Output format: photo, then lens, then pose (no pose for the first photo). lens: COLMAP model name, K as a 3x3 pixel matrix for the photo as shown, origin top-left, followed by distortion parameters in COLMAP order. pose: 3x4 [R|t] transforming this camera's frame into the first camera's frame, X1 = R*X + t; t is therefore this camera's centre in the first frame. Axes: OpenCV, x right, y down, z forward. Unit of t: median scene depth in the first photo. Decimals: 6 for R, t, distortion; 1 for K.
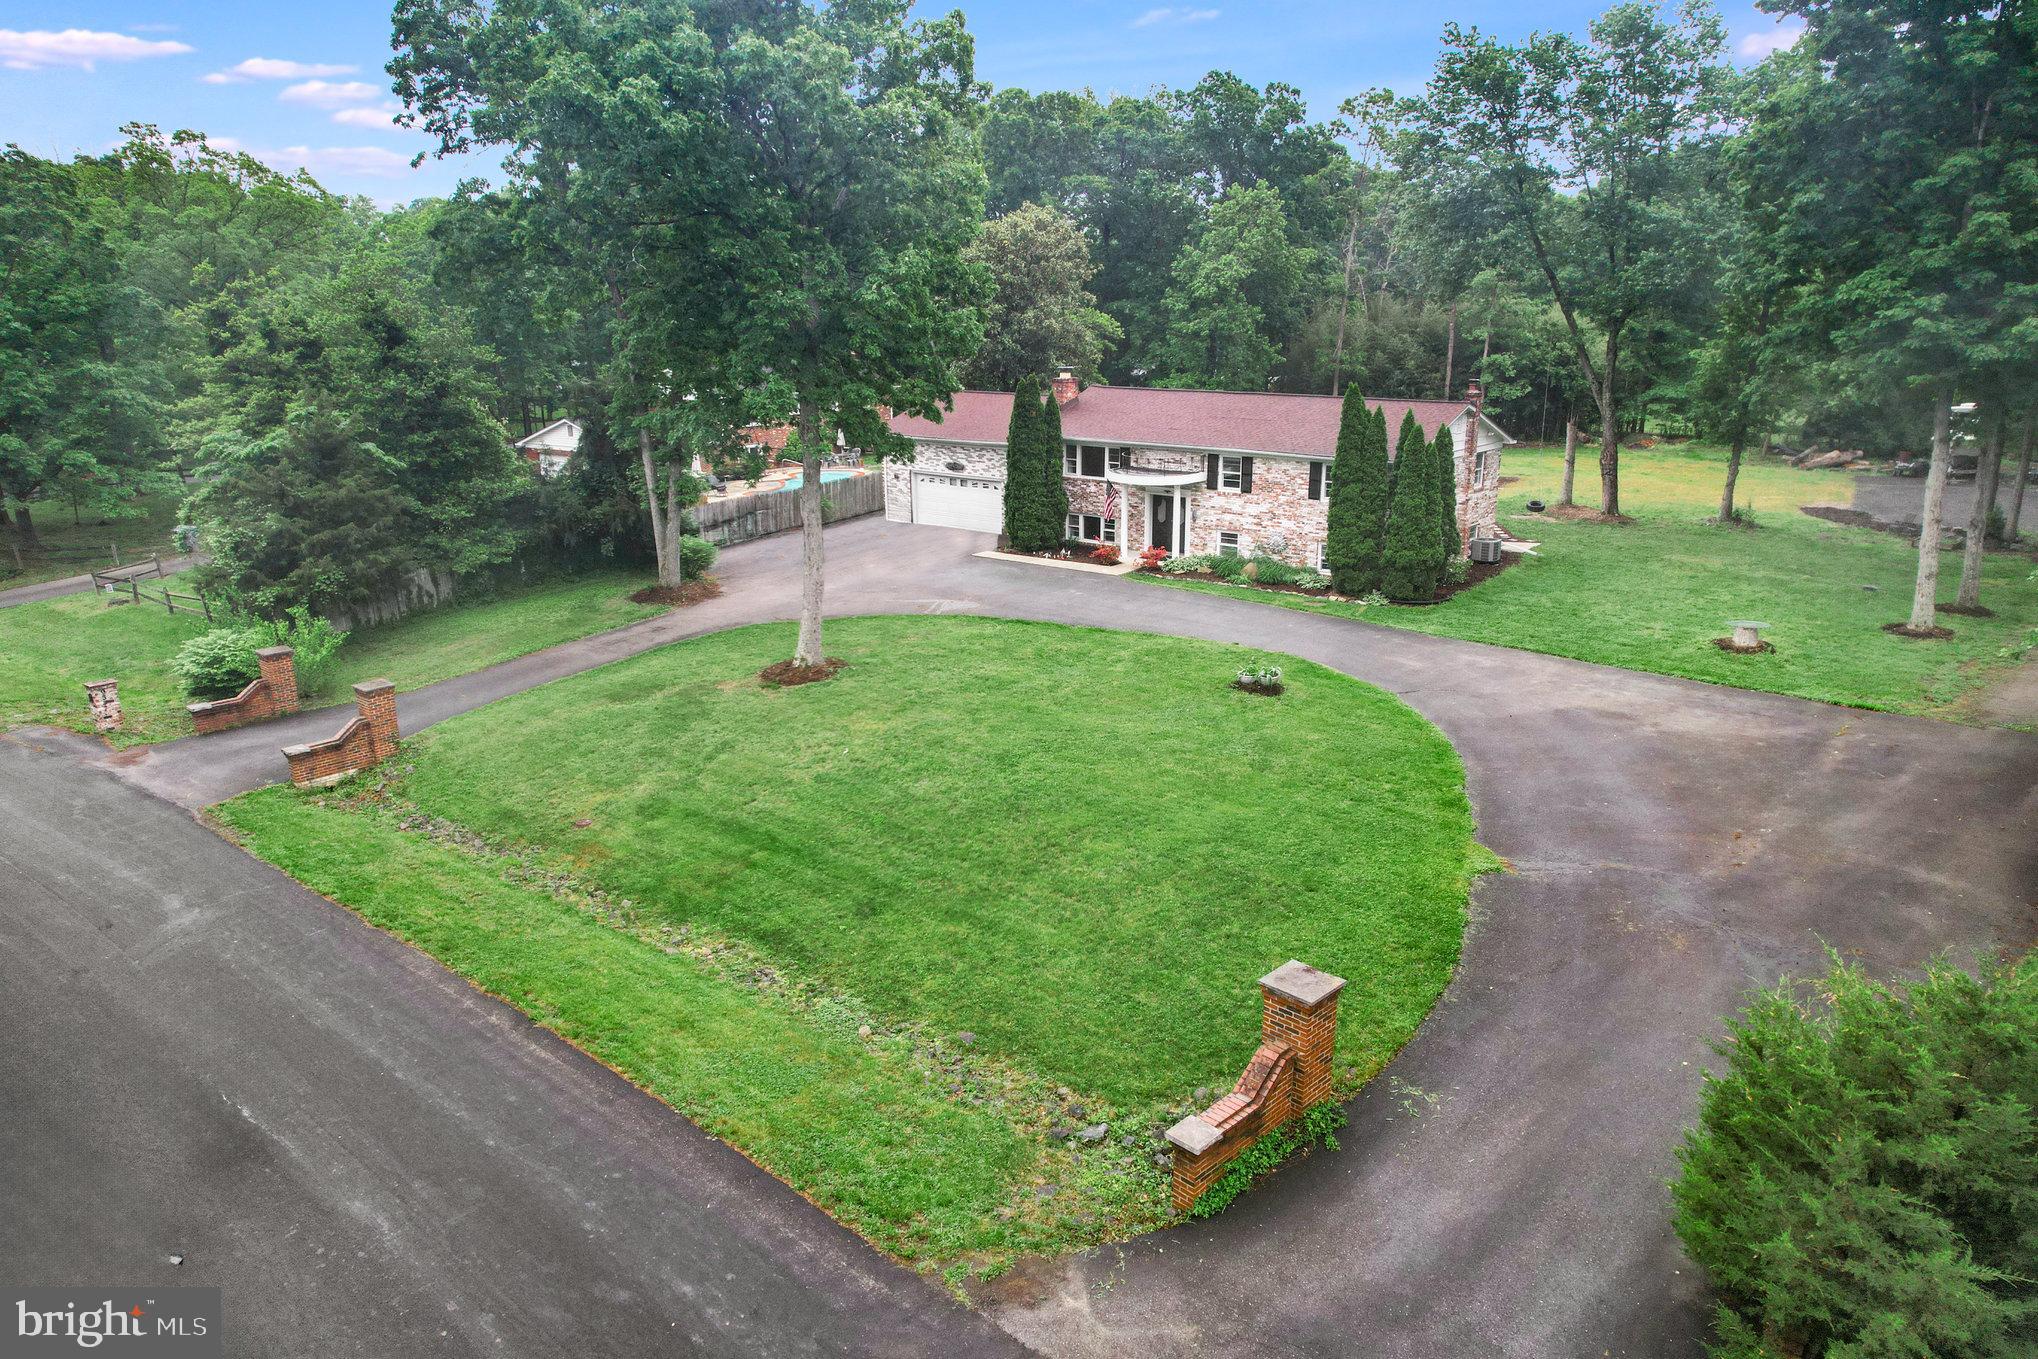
lens RADIAL K [[1300.7, 0, 1019.0], [0, 1300.7, 679.5], [0, 0, 1]] dist [-0.074024, 0.064308]
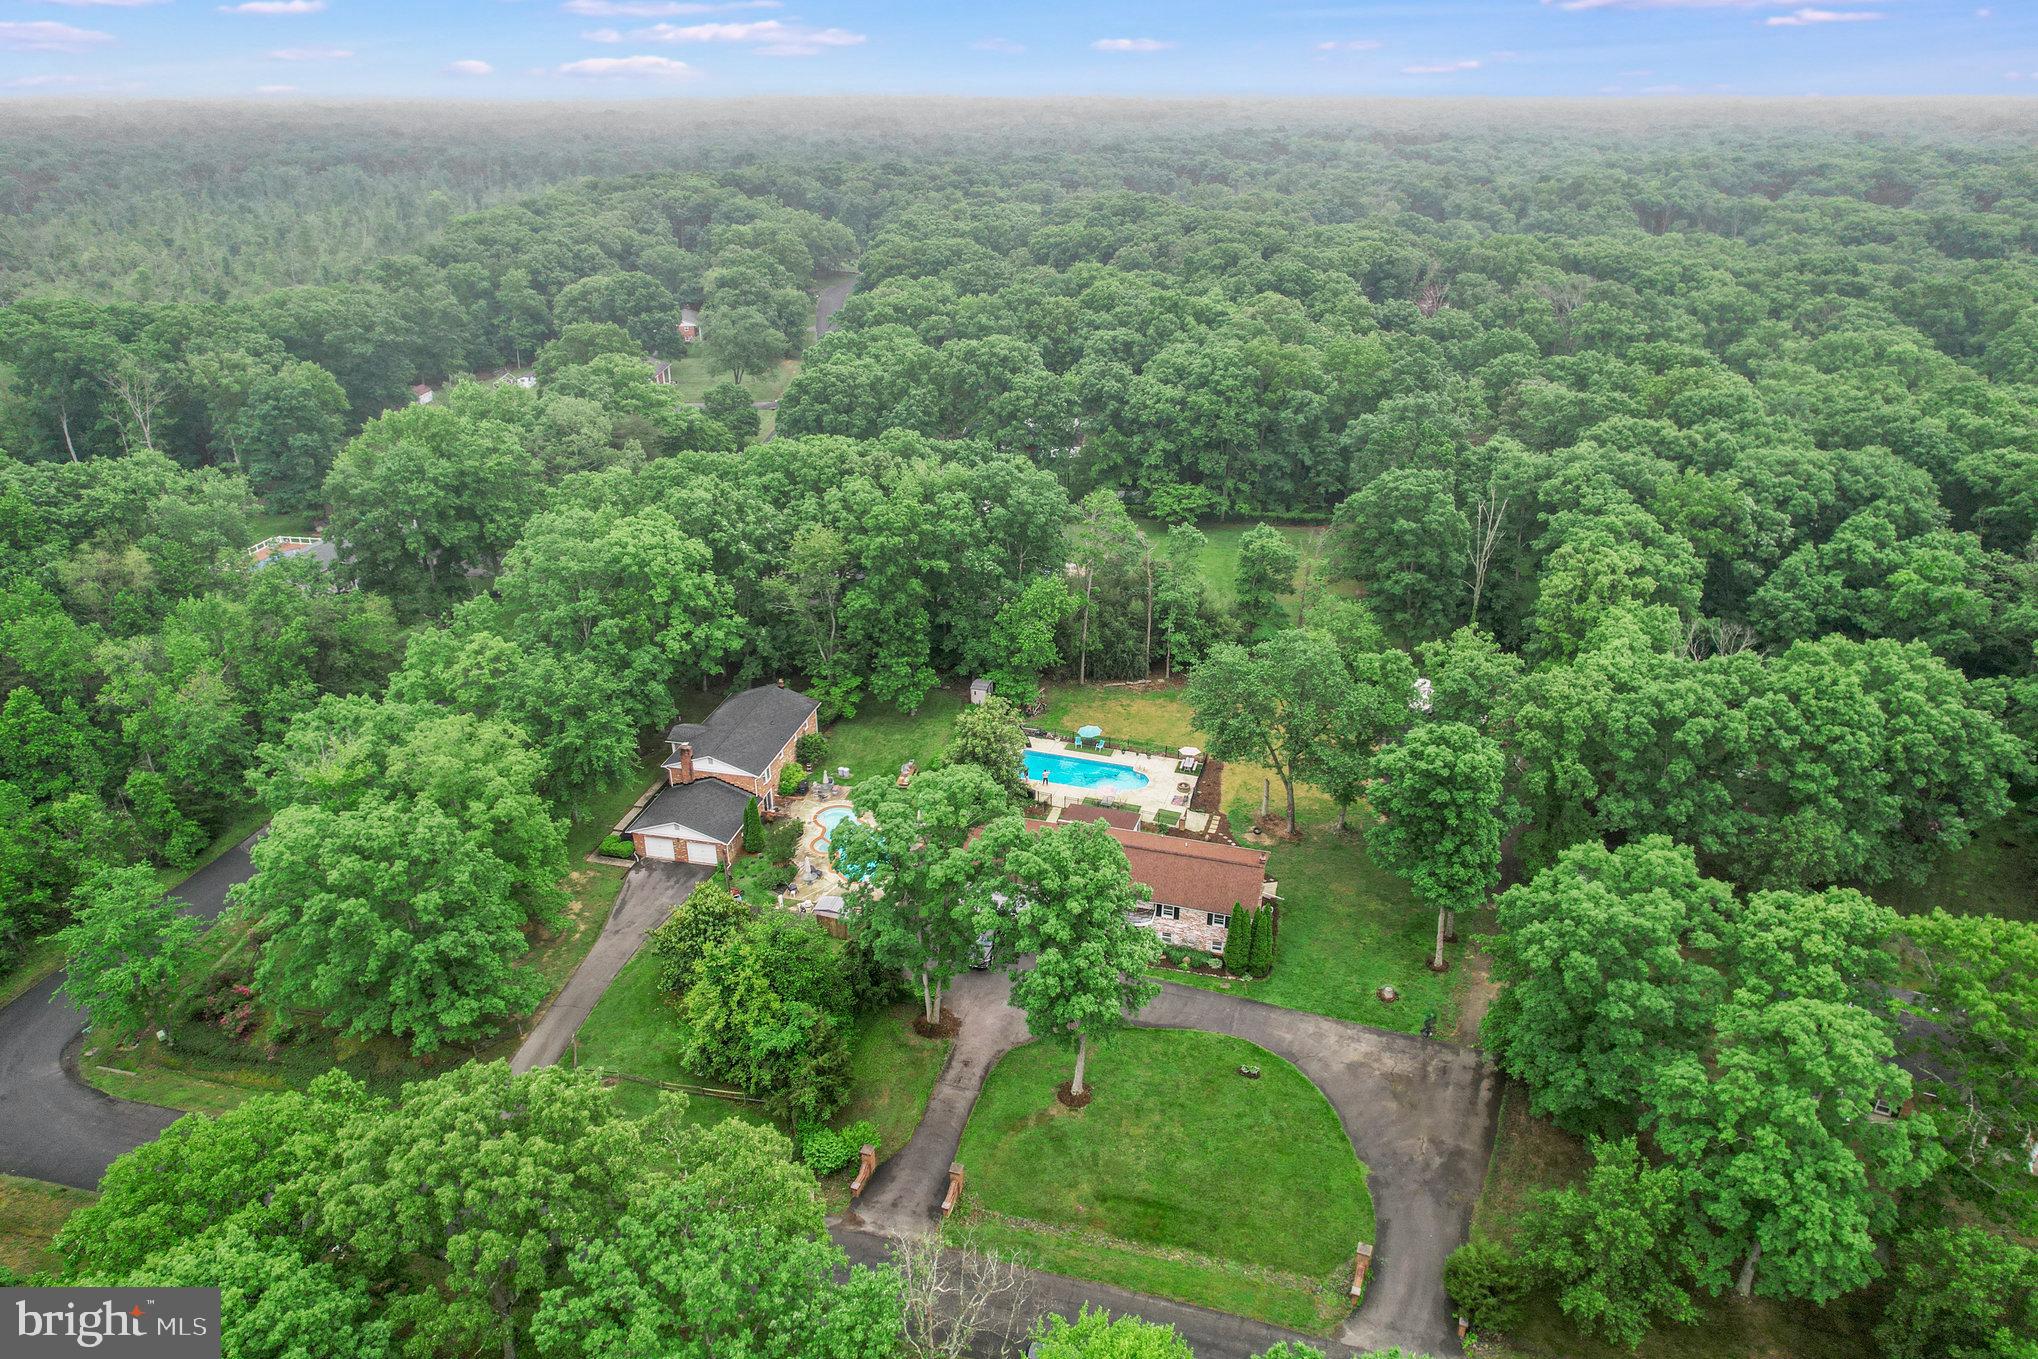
lens RADIAL K [[1309.0, 0, 1019.0], [0, 1309.0, 679.5], [0, 0, 1]] dist [-0.085558, 0.063849]
pose [[0.921989, -0.162217, 0.351601, -0.975832], [0.104348, 0.978514, 0.177826, -1.196568], [-0.372892, -0.127265, 0.919106, -1.111123]]
